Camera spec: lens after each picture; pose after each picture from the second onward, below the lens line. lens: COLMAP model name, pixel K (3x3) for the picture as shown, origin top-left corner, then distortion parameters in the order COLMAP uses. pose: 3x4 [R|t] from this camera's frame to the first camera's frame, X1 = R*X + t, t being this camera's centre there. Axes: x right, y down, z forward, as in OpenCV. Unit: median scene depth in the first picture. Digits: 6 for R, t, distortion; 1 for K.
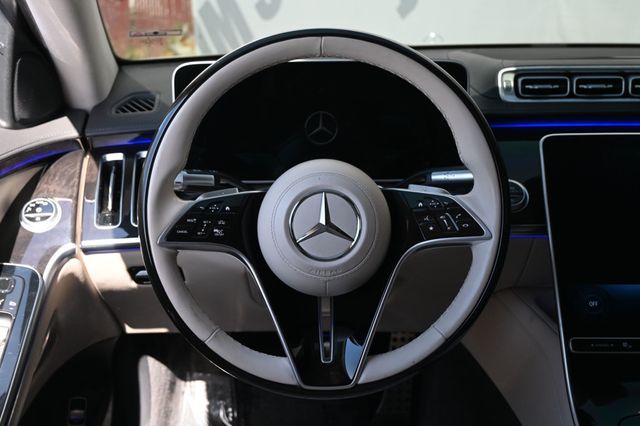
lens RADIAL K [[707.7, 0, 320.0], [0, 707.7, 213.0], [0, 0, 1]] dist [-0.000163, 0.003599]
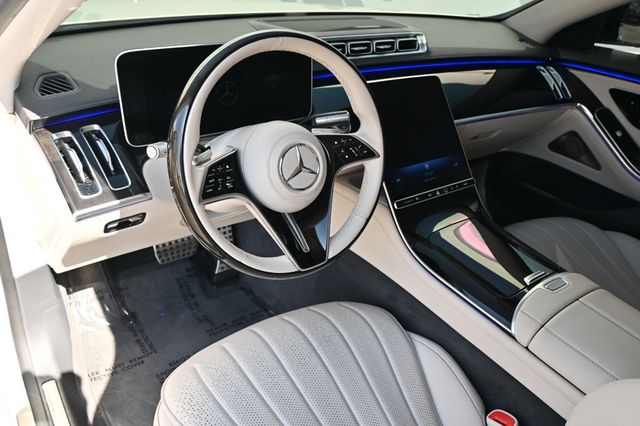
lens RADIAL K [[493.3, 0, 320.0], [0, 493.3, 213.0], [0, 0, 1]] dist [-0.001532, -0.002357]
pose [[0.810307, -0.231662, 0.538271, -0.486124], [0.112478, 0.962948, 0.245112, -0.125964], [-0.575110, -0.138072, 0.806340, 0.089428]]
